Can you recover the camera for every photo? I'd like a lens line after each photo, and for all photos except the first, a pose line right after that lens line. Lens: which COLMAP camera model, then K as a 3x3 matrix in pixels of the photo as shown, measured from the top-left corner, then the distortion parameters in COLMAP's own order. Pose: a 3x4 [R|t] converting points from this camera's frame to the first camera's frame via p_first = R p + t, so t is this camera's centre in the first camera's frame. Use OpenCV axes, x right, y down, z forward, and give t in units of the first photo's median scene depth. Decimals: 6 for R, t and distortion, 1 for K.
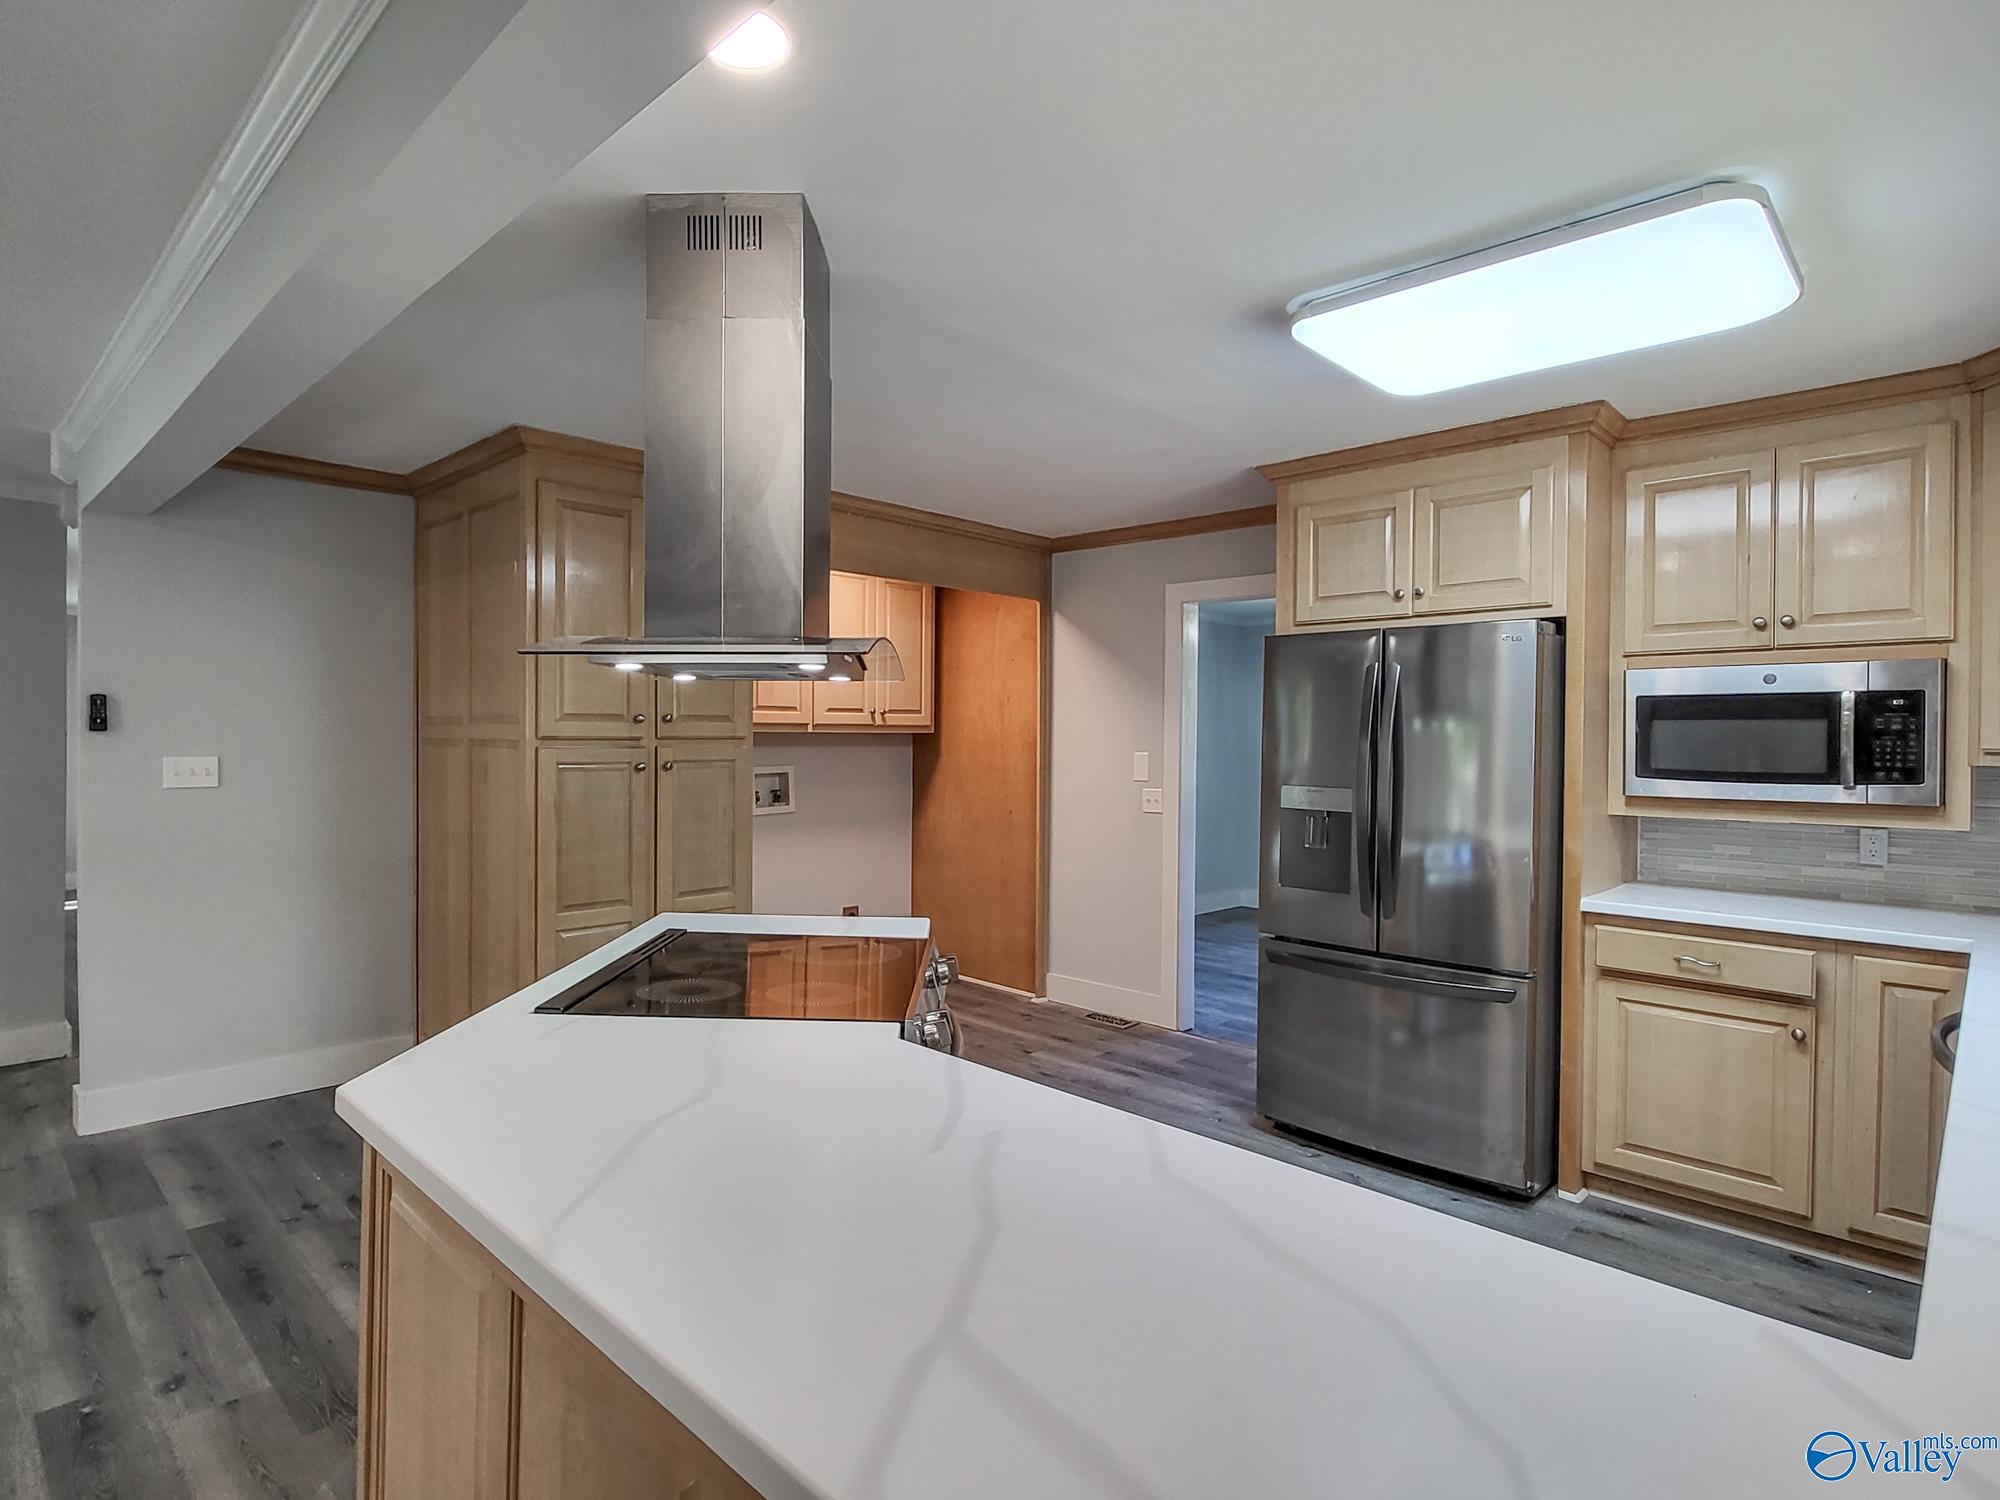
lens RADIAL K [[1054.5, 0, 994.6], [0, 1054.5, 746.3], [0, 0, 1]] dist [-0.005307, -0.000374]
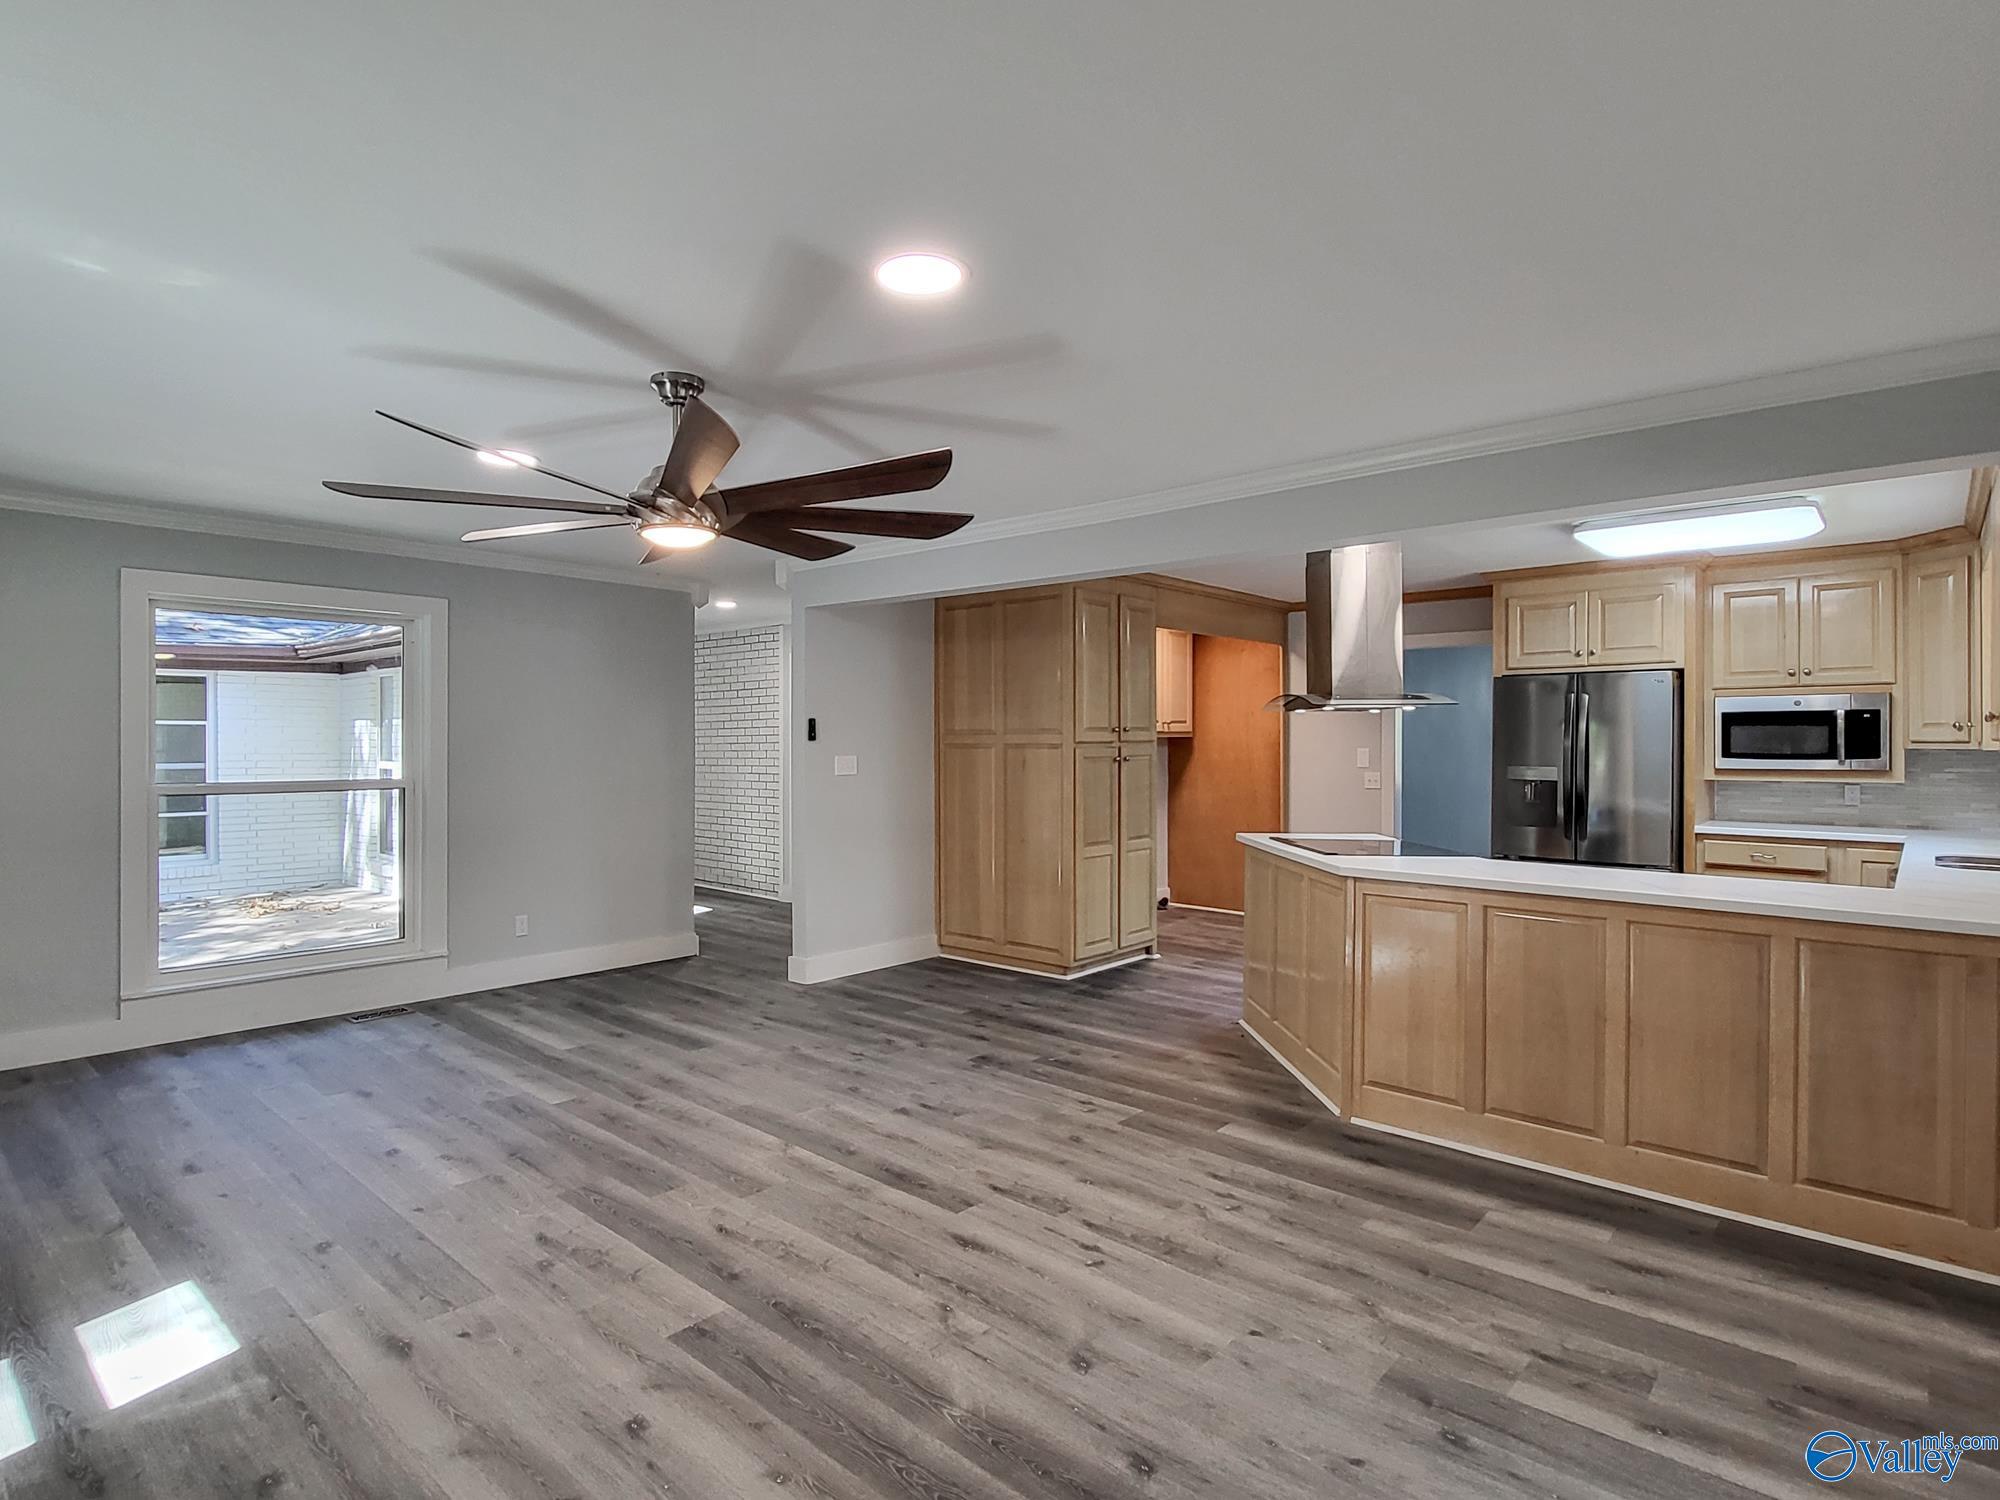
lens RADIAL K [[1049.3, 0, 981.9], [0, 1049.3, 746.0], [0, 0, 1]] dist [-0.011694, -0.000545]
pose [[0.999524, -0.009954, 0.029216, -0.677073], [0.010058, 0.999944, -0.003414, 0.002594], [-0.029180, 0.003706, 0.999567, -0.710114]]
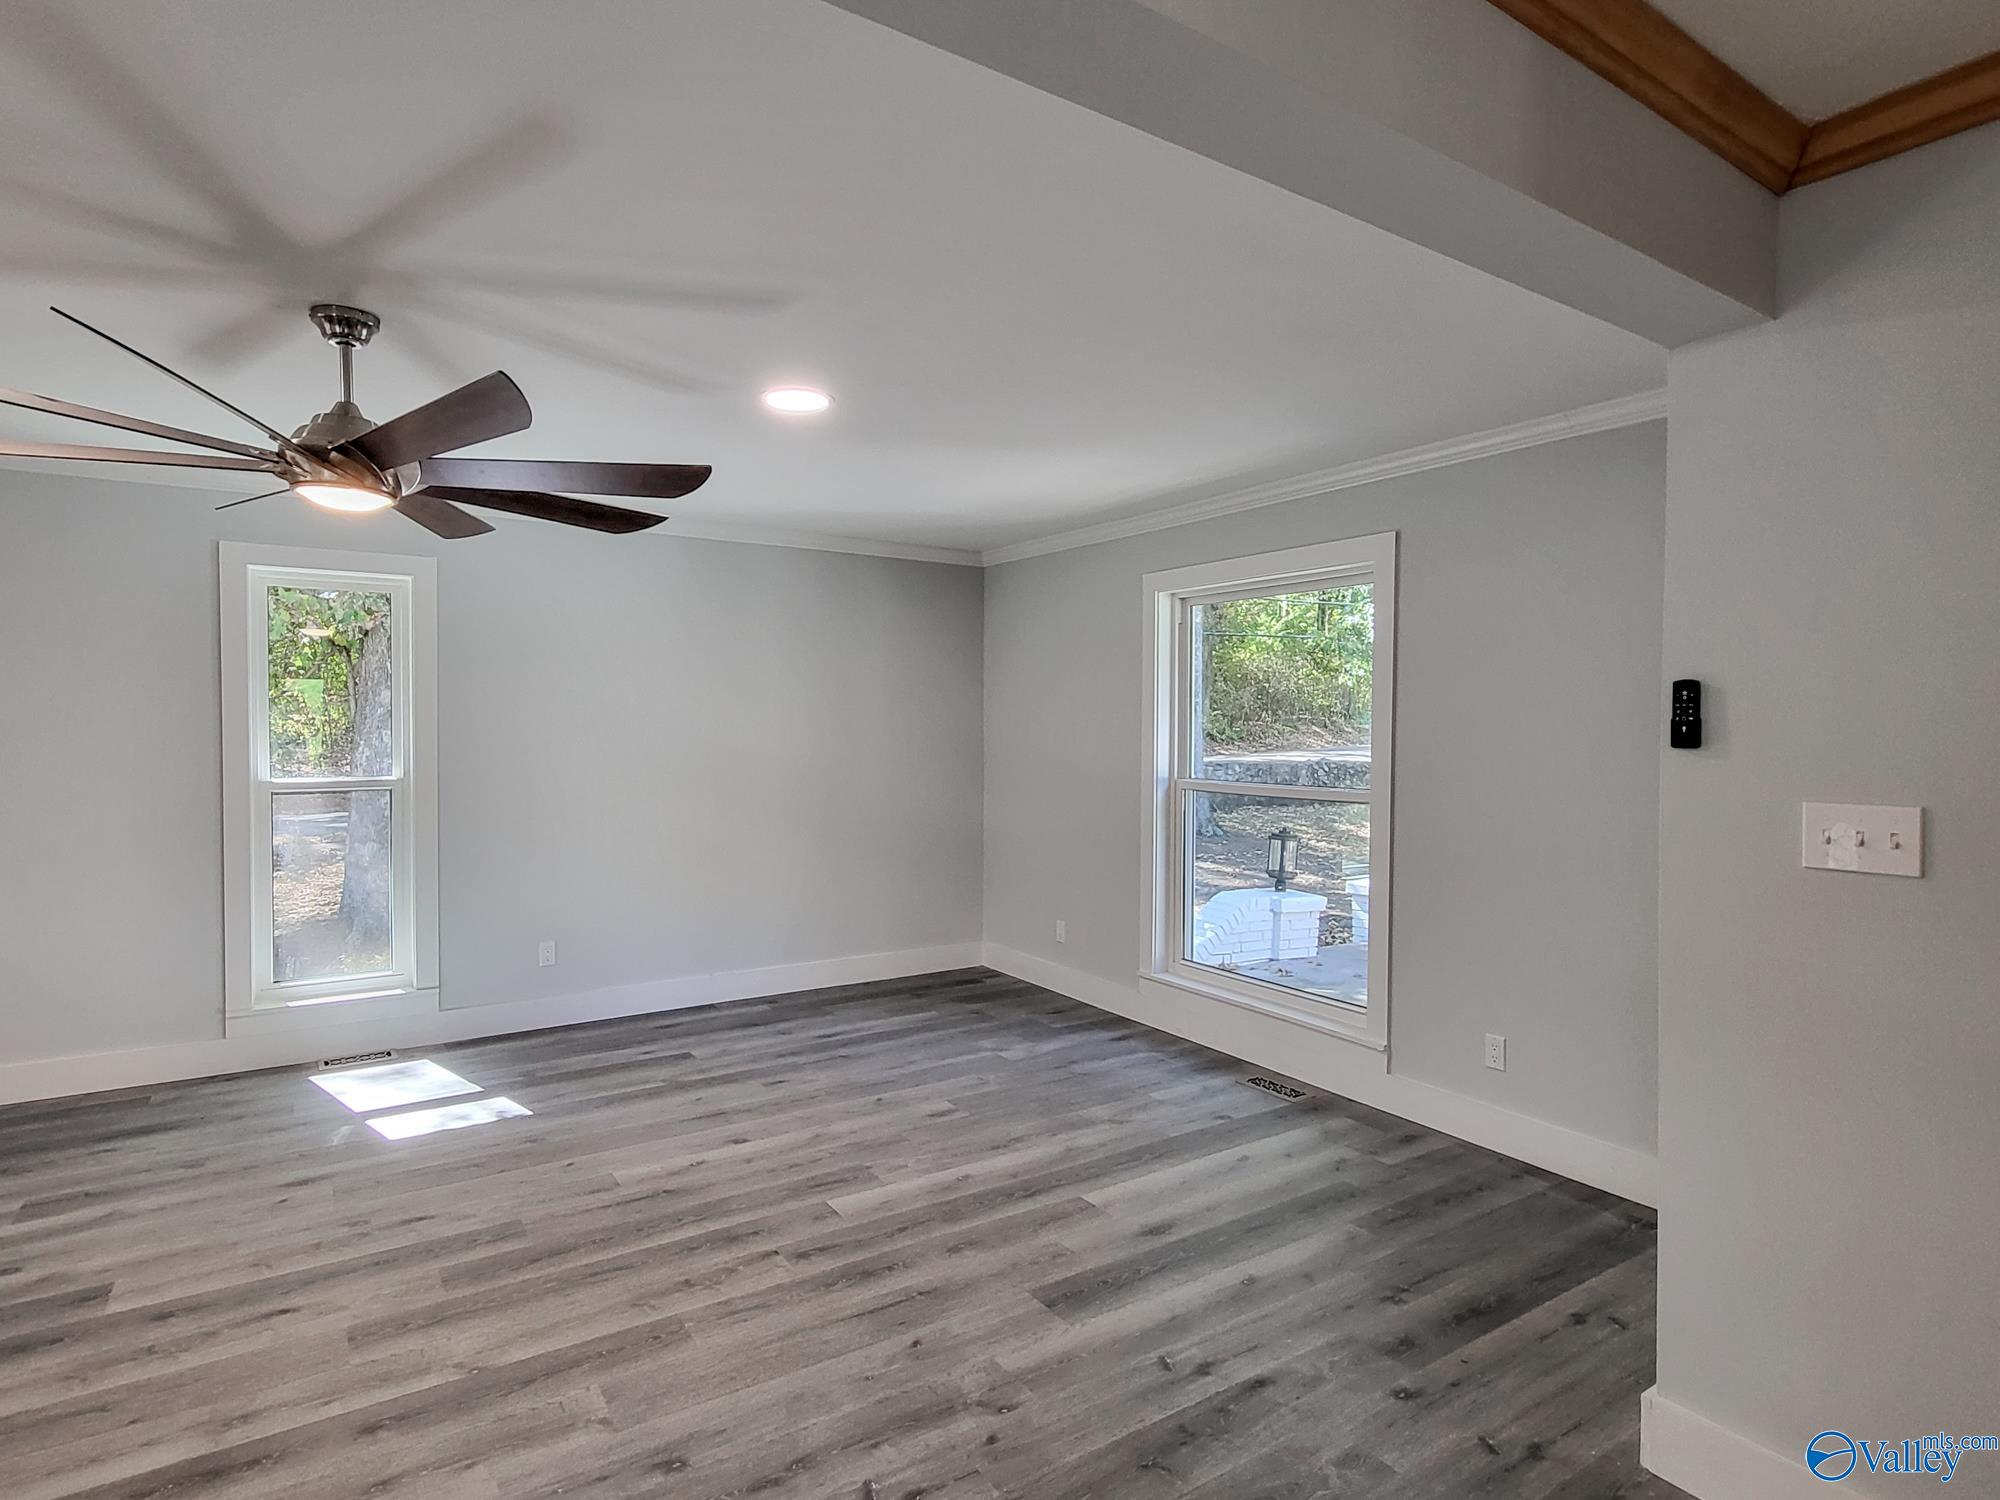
lens RADIAL K [[1061.3, 0, 990.1], [0, 1061.3, 744.2], [0, 0, 1]] dist [0.000002, -0.002921]
pose [[-0.223075, 0.002860, -0.974797, -0.253753], [-0.019645, 0.999779, 0.007429, -0.014316], [0.974603, 0.020807, -0.222970, 0.823892]]
